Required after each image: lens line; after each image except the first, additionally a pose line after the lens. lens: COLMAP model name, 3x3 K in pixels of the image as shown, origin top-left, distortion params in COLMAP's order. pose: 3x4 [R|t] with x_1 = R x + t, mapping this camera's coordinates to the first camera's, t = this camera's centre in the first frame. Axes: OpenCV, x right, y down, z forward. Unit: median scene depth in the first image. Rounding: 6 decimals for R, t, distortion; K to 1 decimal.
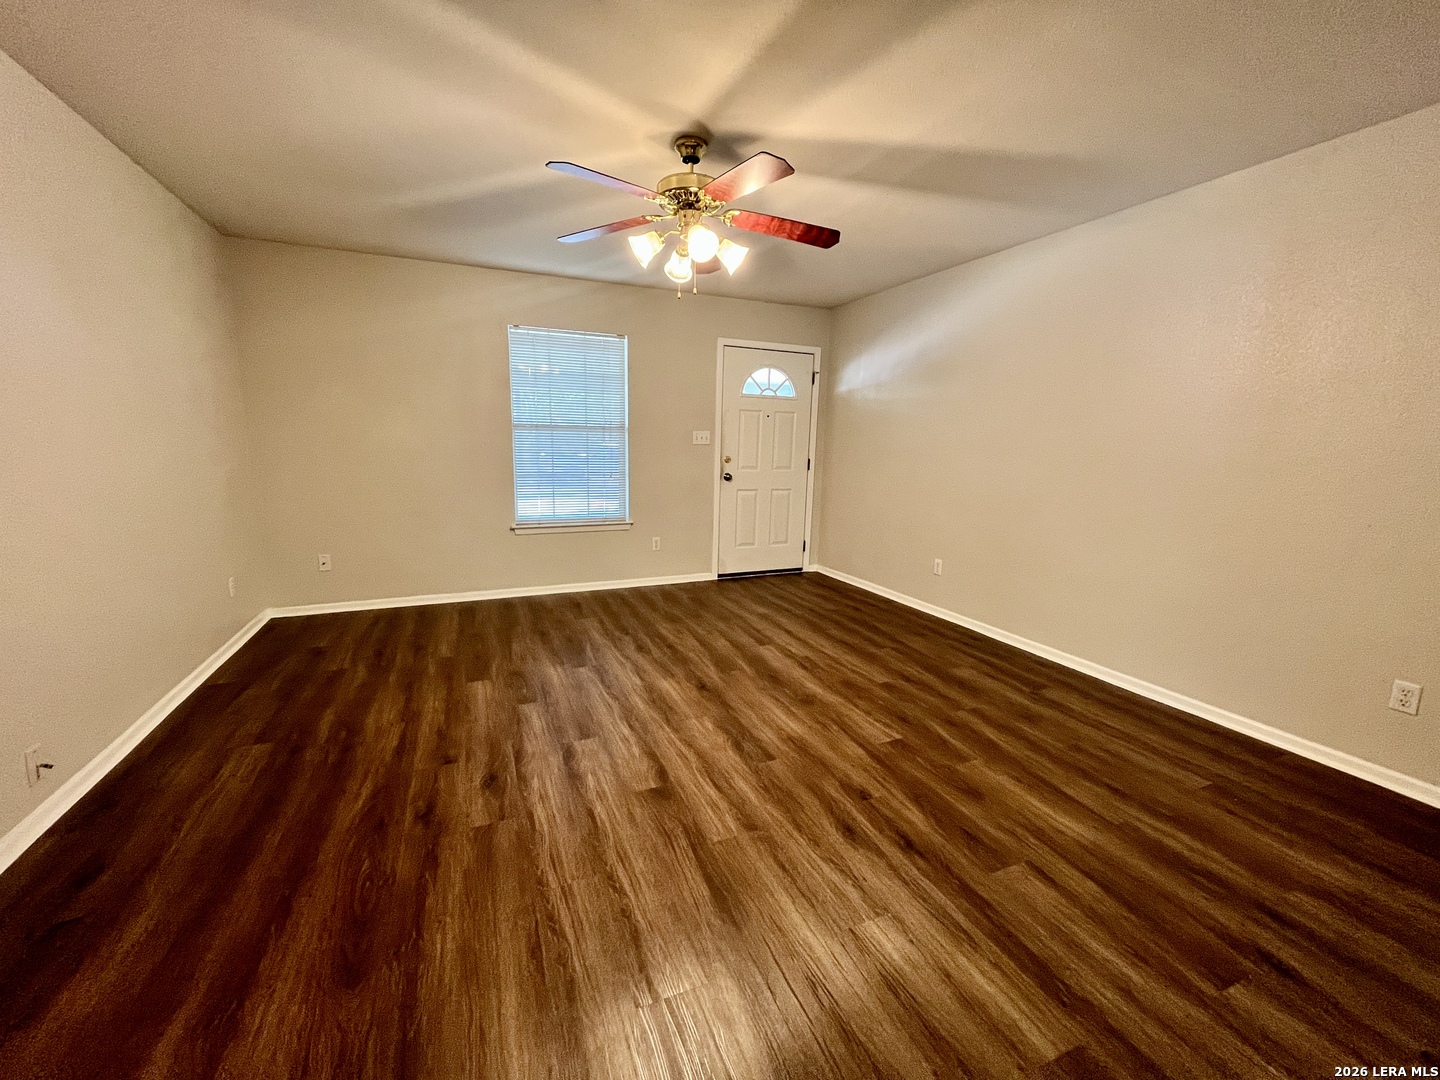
lens RADIAL K [[568.6, 0, 727.0], [0, 568.6, 538.3], [0, 0, 1]] dist [0.000848, 0.000012]
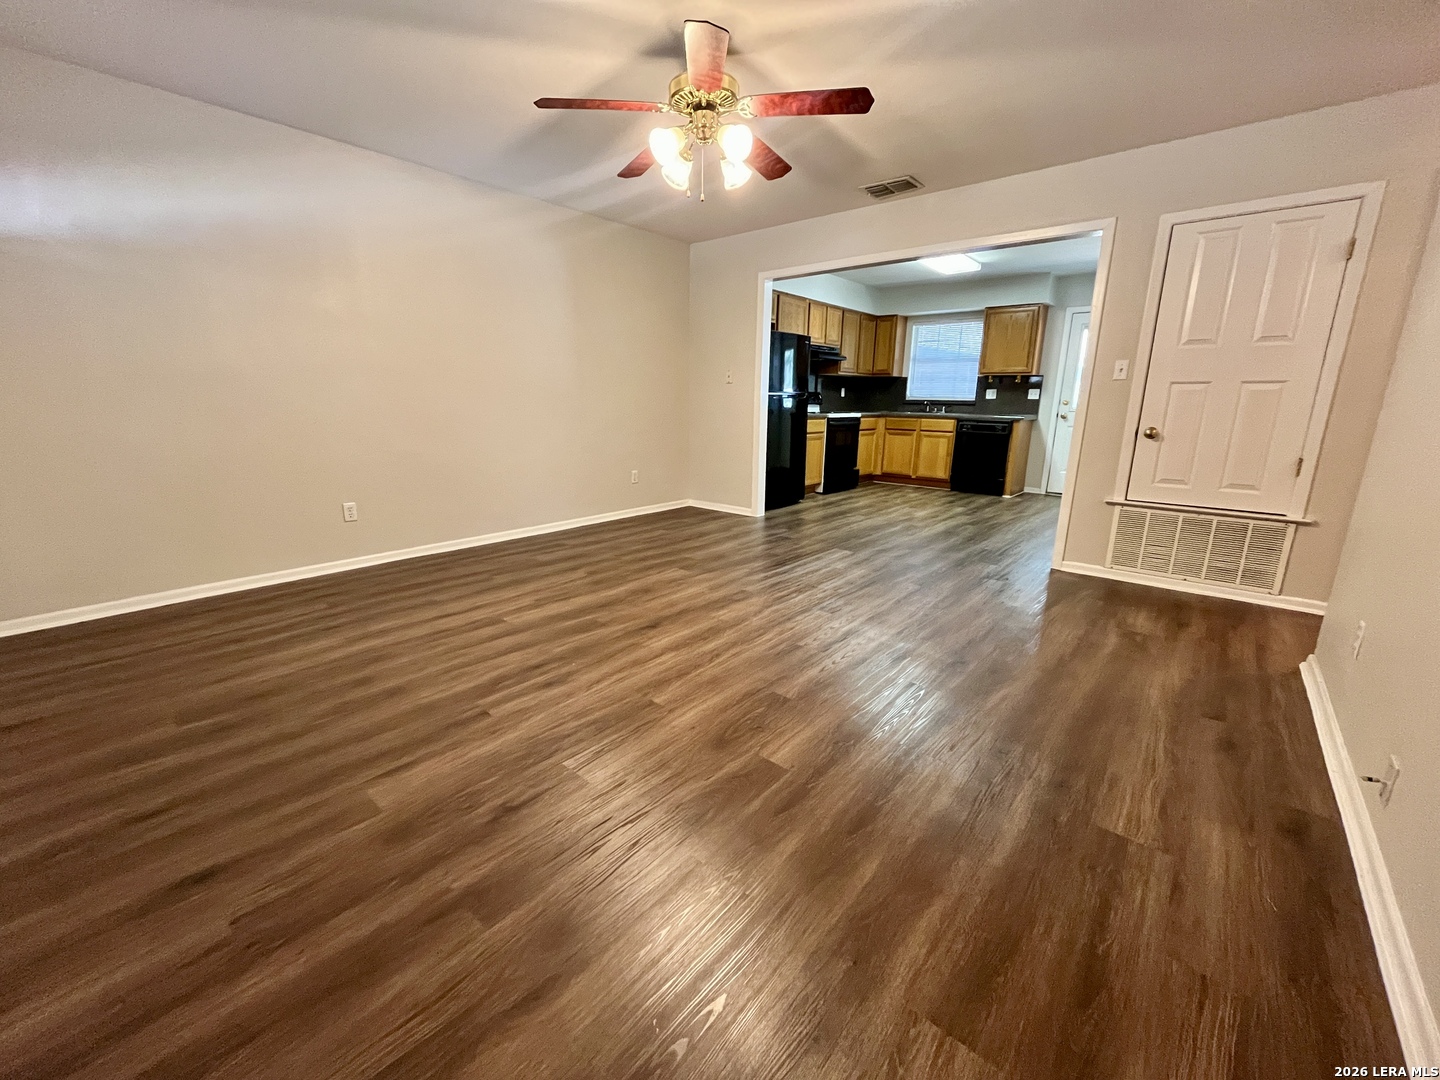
lens RADIAL K [[568.6, 0, 727.0], [0, 568.6, 538.3], [0, 0, 1]] dist [0.000848, 0.000012]
pose [[-0.423075, -0.241049, 0.873443, -0.788574], [0.135928, 0.936172, 0.324201, -0.140345], [-0.895841, 0.255887, -0.363306, 1.085853]]
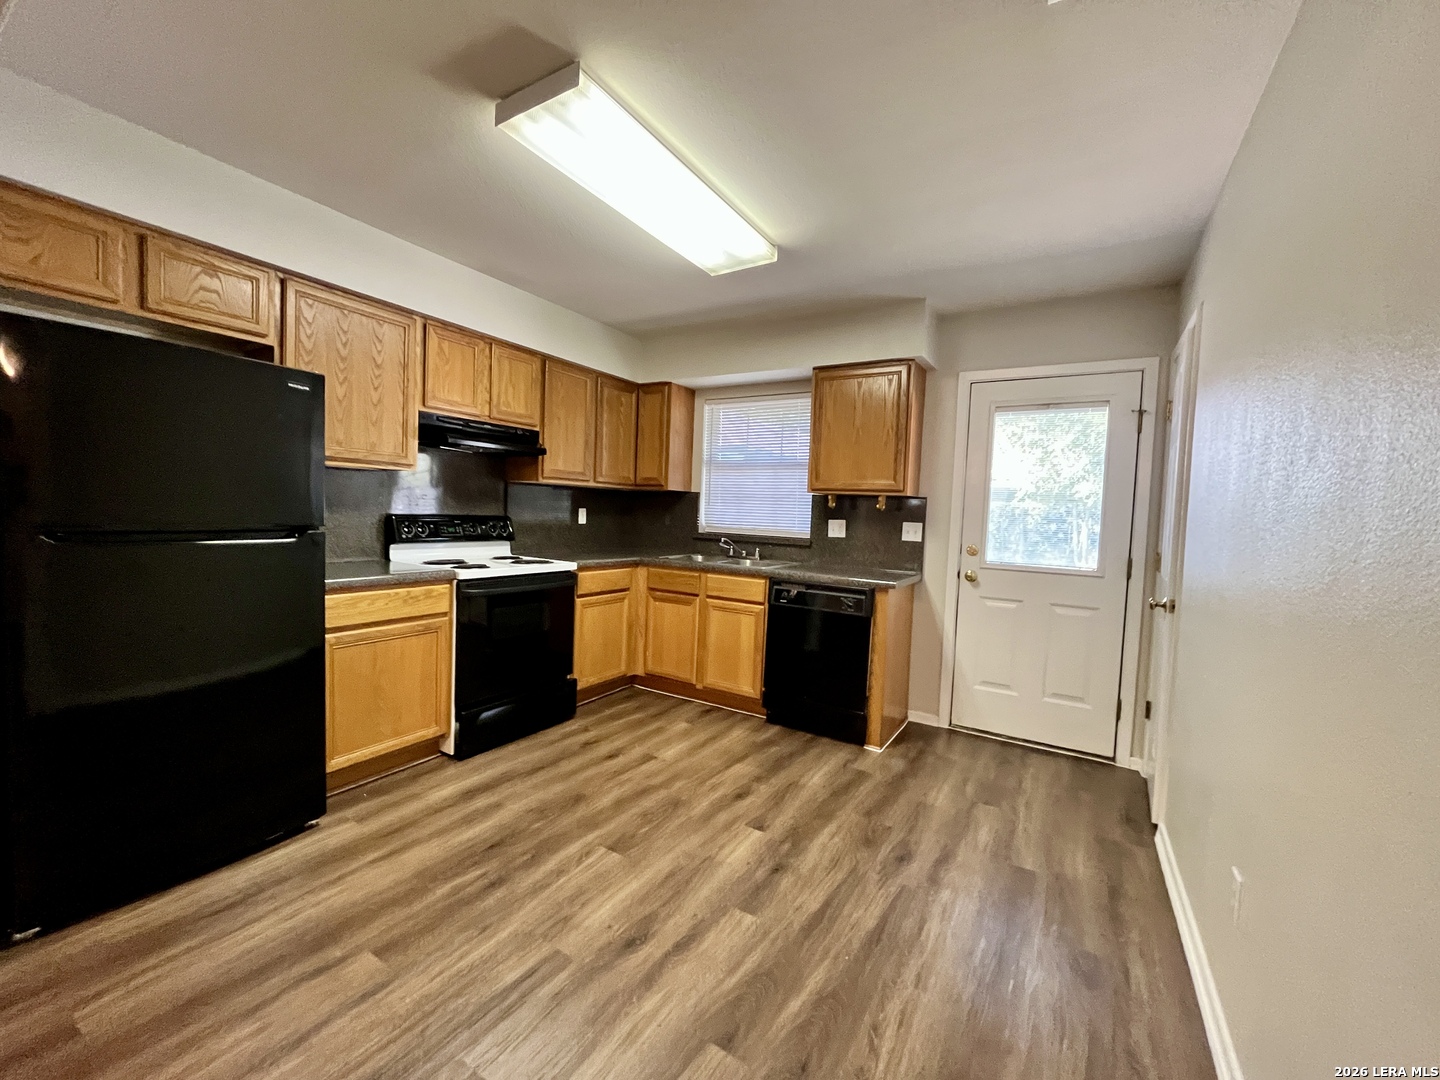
lens RADIAL K [[568.6, 0, 727.0], [0, 568.6, 538.3], [0, 0, 1]] dist [0.000848, 0.000012]
pose [[-0.560284, -0.082177, 0.824214, -0.688238], [0.093243, 0.982484, 0.161342, -0.122438], [-0.823036, 0.167250, -0.542808, 0.954166]]
